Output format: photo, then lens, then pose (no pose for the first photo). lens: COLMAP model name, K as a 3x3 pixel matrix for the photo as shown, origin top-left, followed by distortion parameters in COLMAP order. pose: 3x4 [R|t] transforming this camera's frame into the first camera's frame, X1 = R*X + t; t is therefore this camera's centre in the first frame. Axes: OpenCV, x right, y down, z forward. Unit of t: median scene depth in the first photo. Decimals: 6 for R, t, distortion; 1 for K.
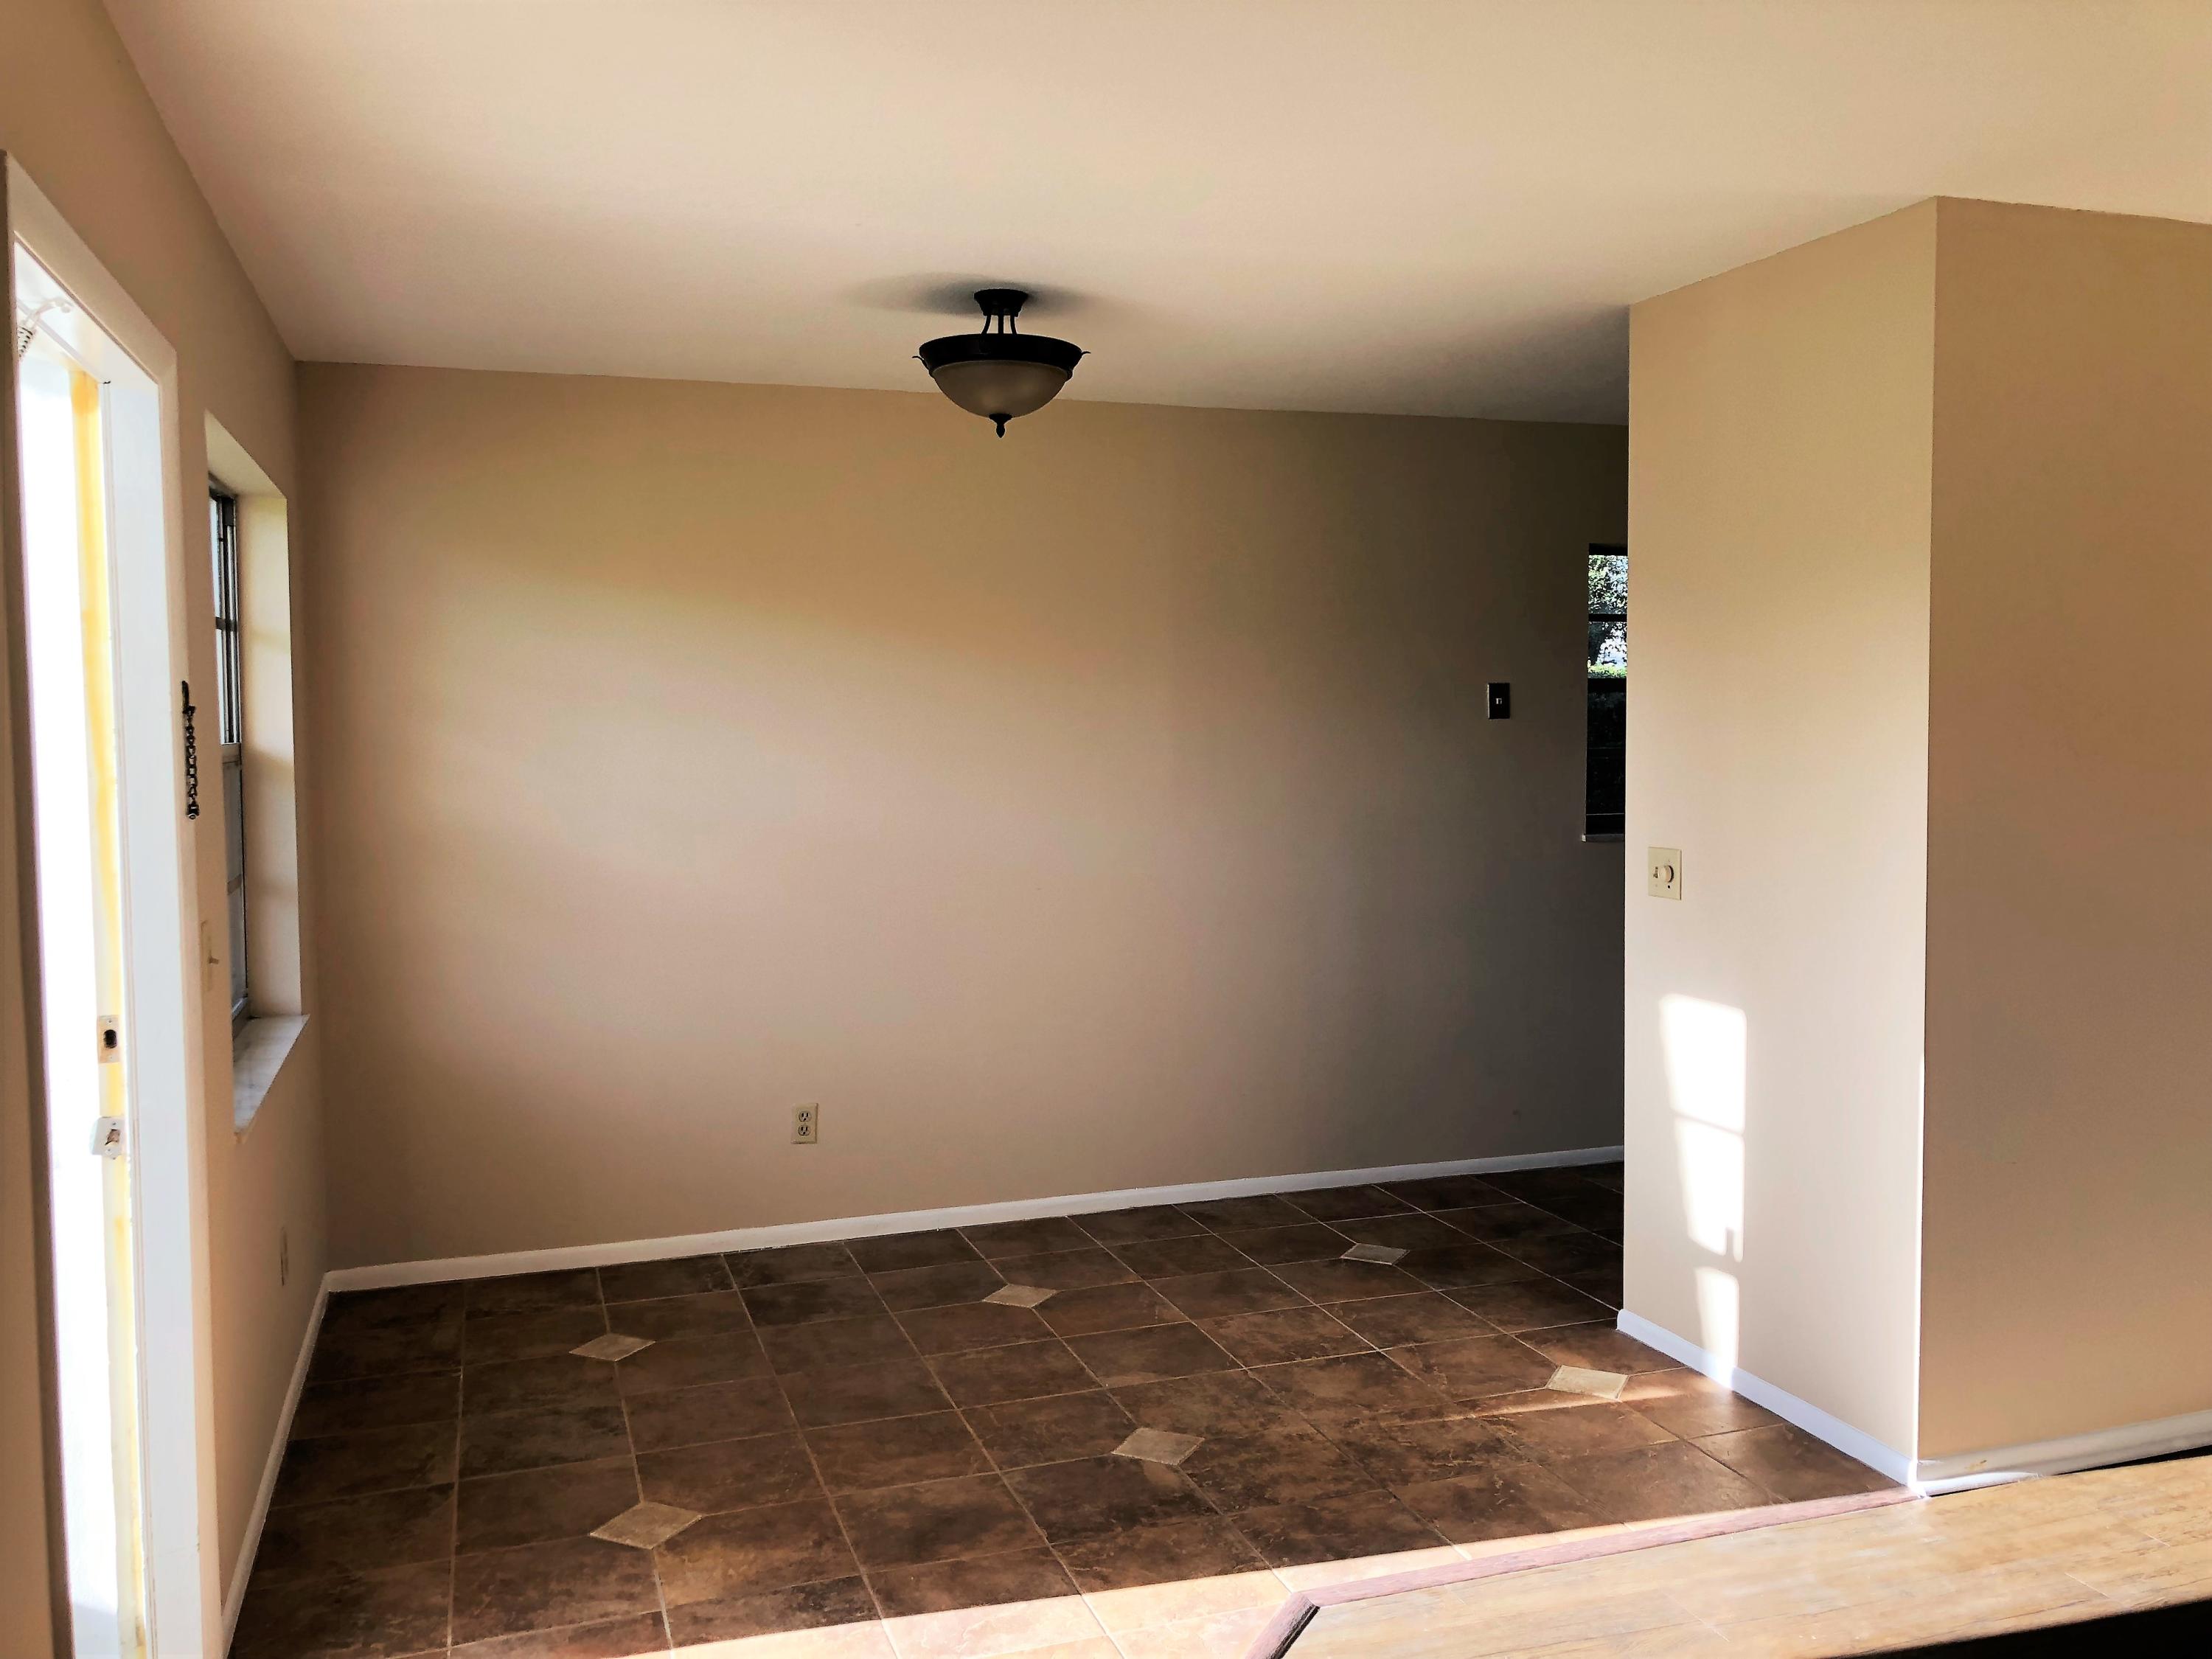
lens RADIAL K [[1798.7, 0, 1106.0], [0, 1798.7, 829.5], [0, 0, 1]] dist [0.021907, -0.010976]
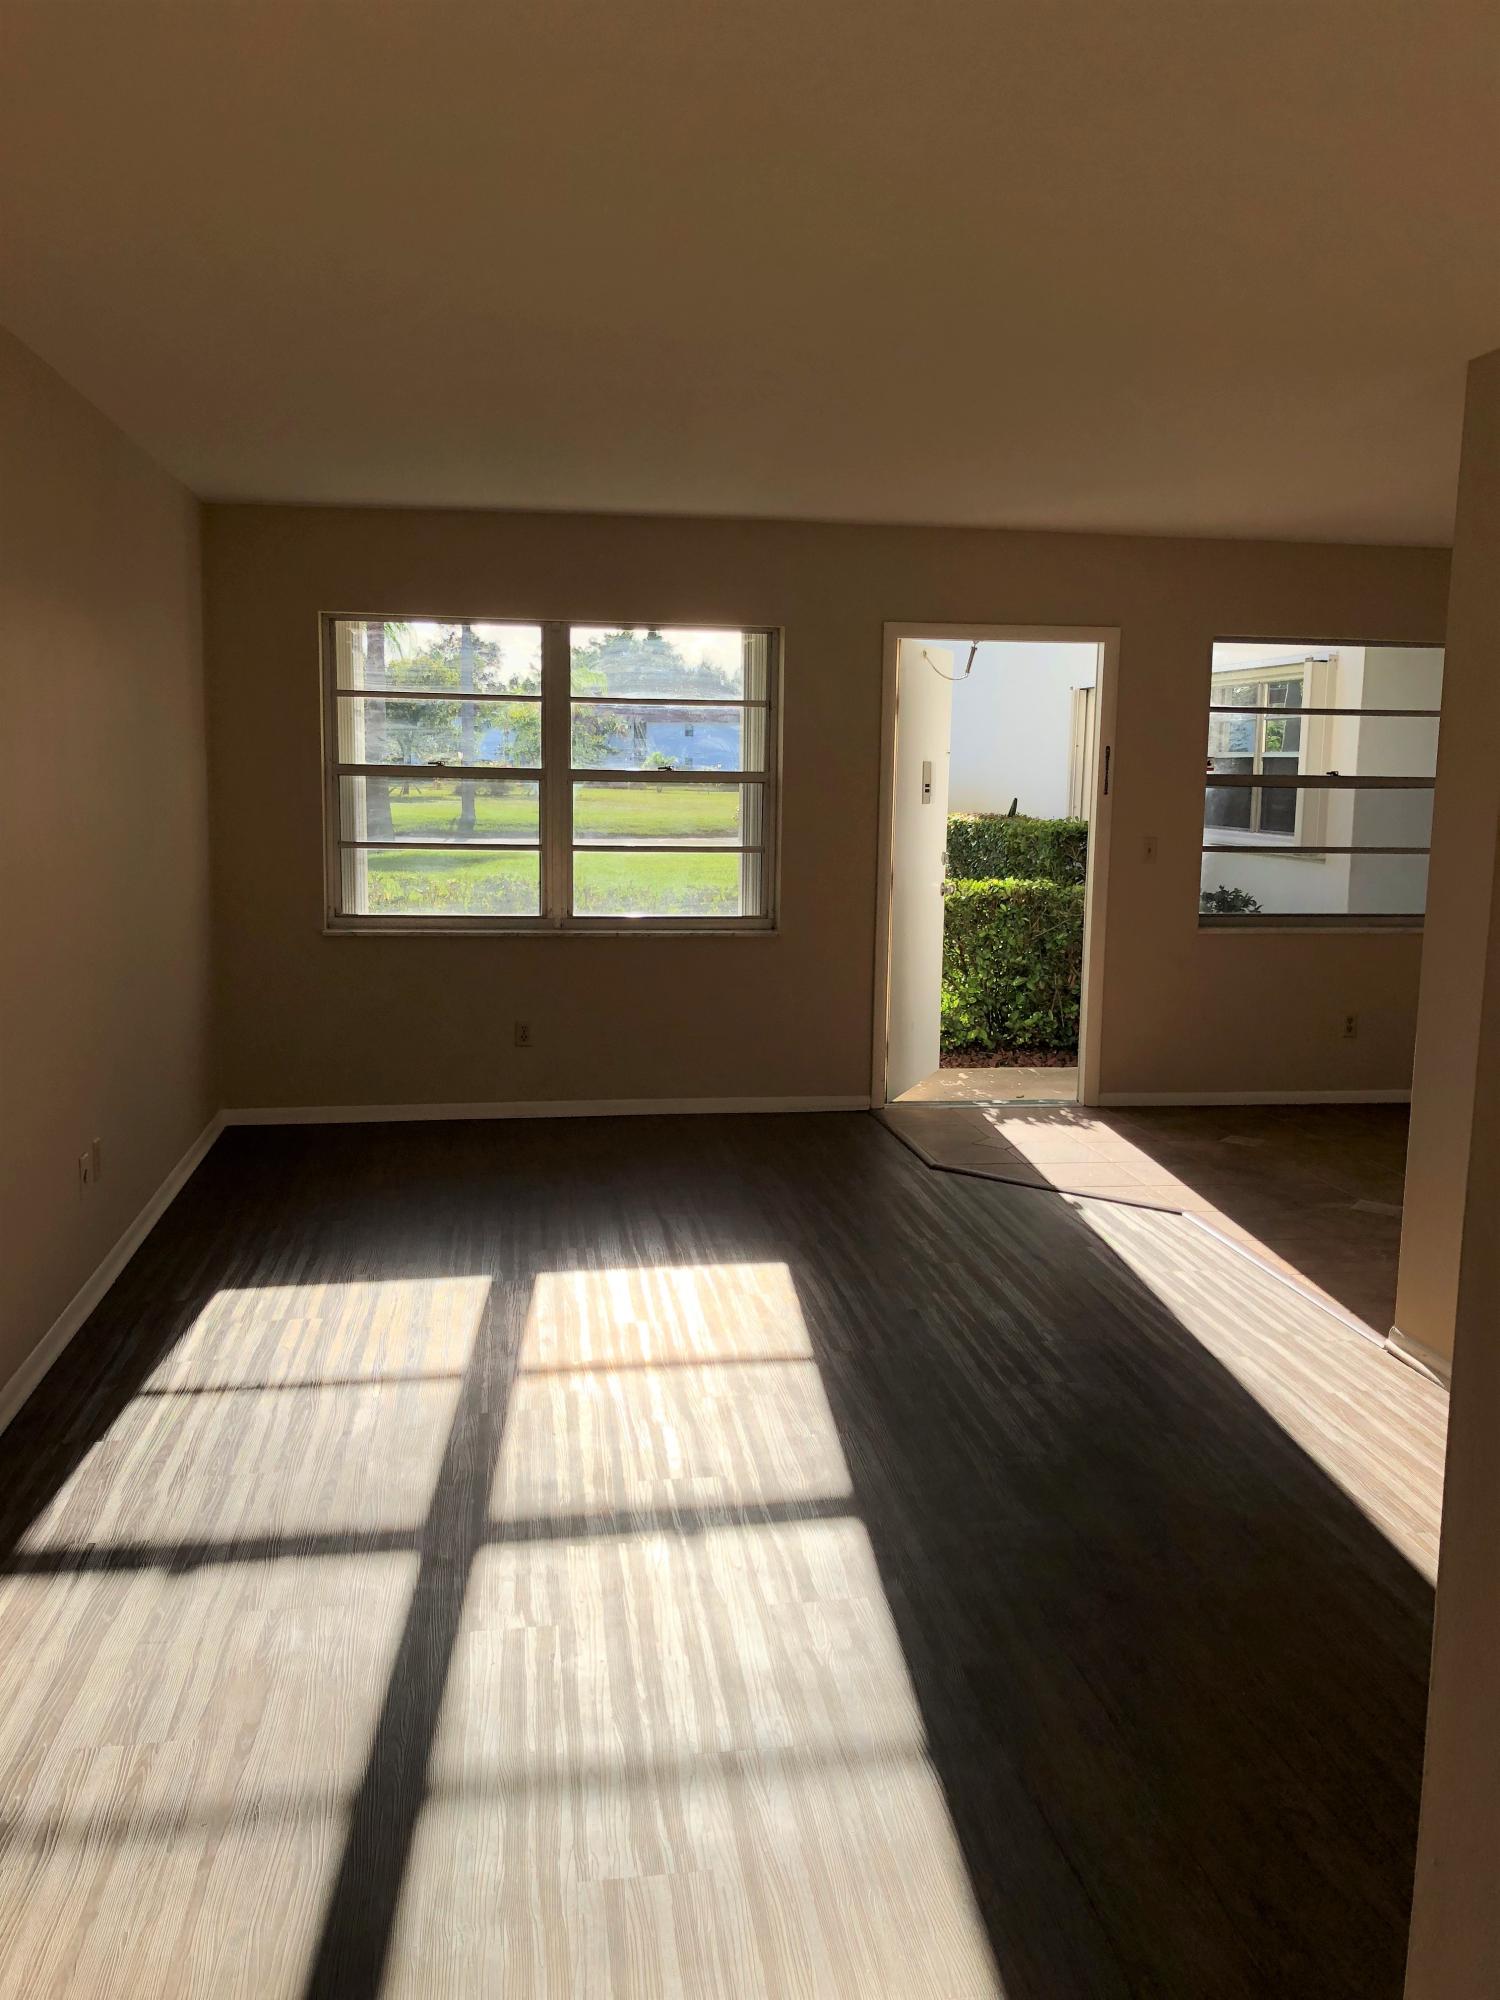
lens RADIAL K [[1640.4, 0, 750.0], [0, 1640.4, 1000.0], [0, 0, 1]] dist [0.109985, -0.124123]
pose [[-0.172370, 0.147842, -0.973874, 1.646196], [-0.083284, 0.982945, 0.163960, -0.050171], [0.981505, 0.109370, -0.157117, 0.677701]]
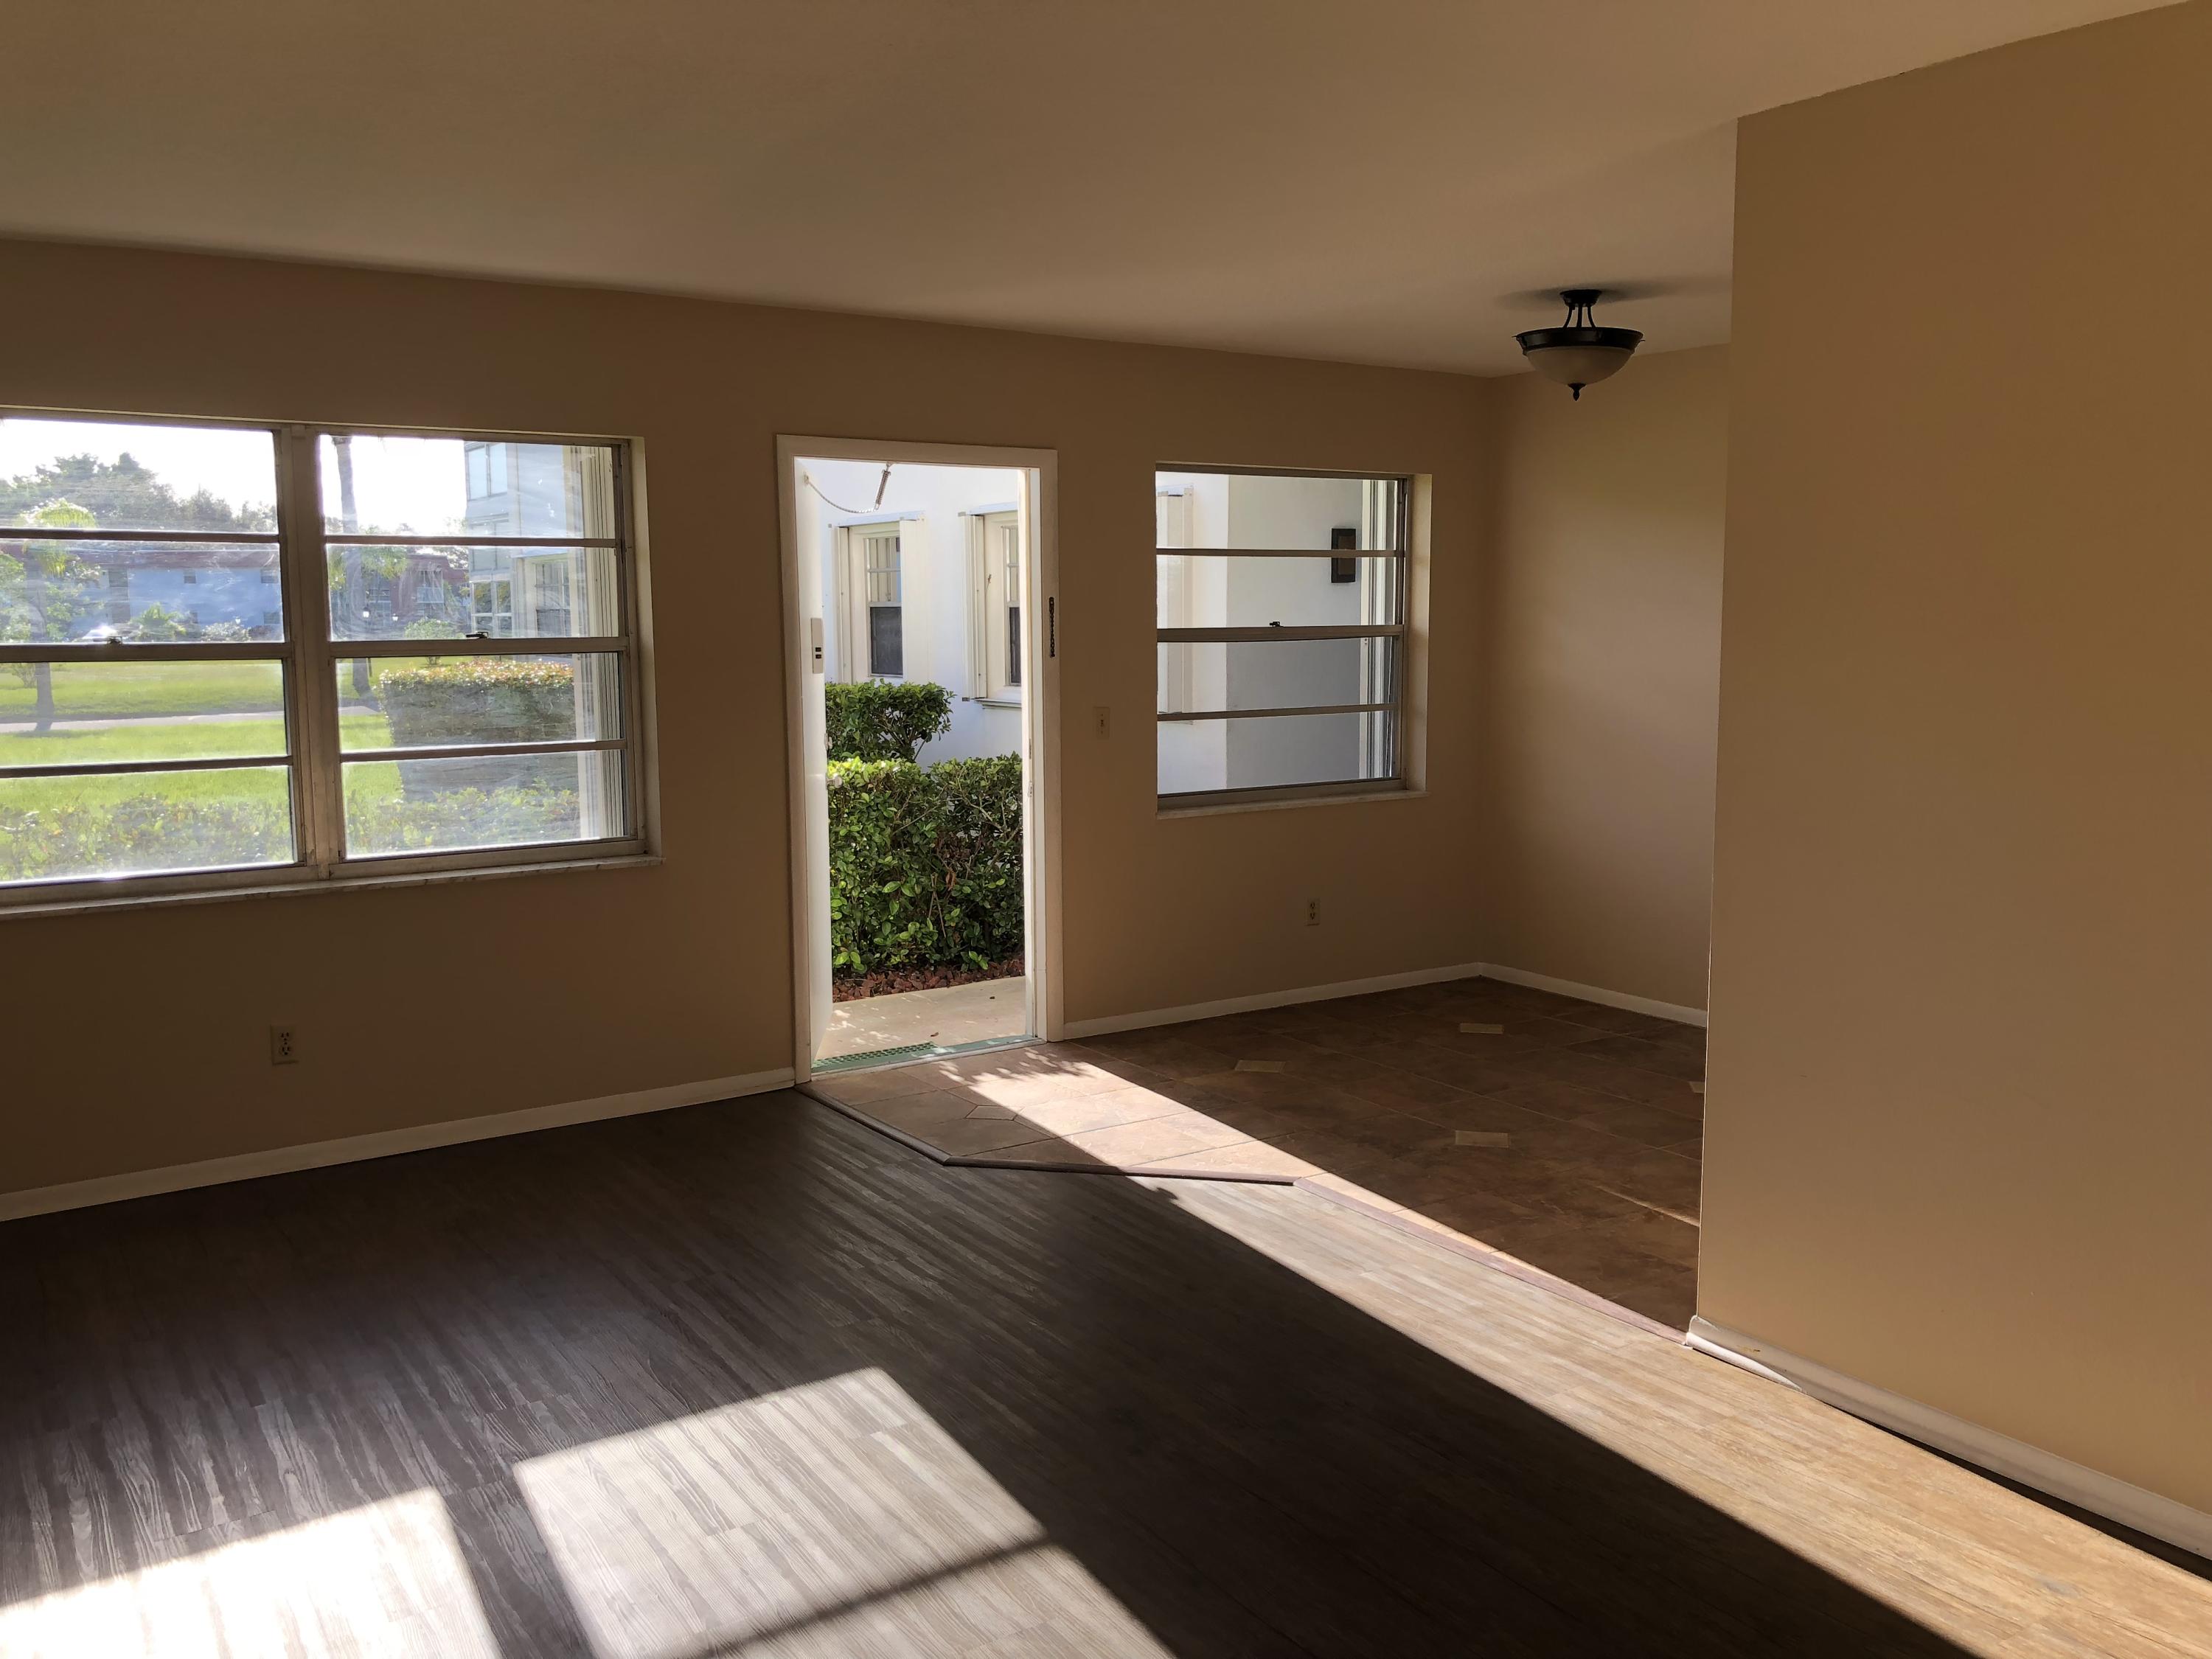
lens RADIAL K [[1798.7, 0, 1106.0], [0, 1798.7, 829.5], [0, 0, 1]] dist [0.021907, -0.010976]
pose [[0.258999, 0.124304, -0.957846, 1.307270], [-0.063372, 0.991734, 0.111566, -0.033682], [0.963796, 0.031805, 0.264736, 0.357501]]
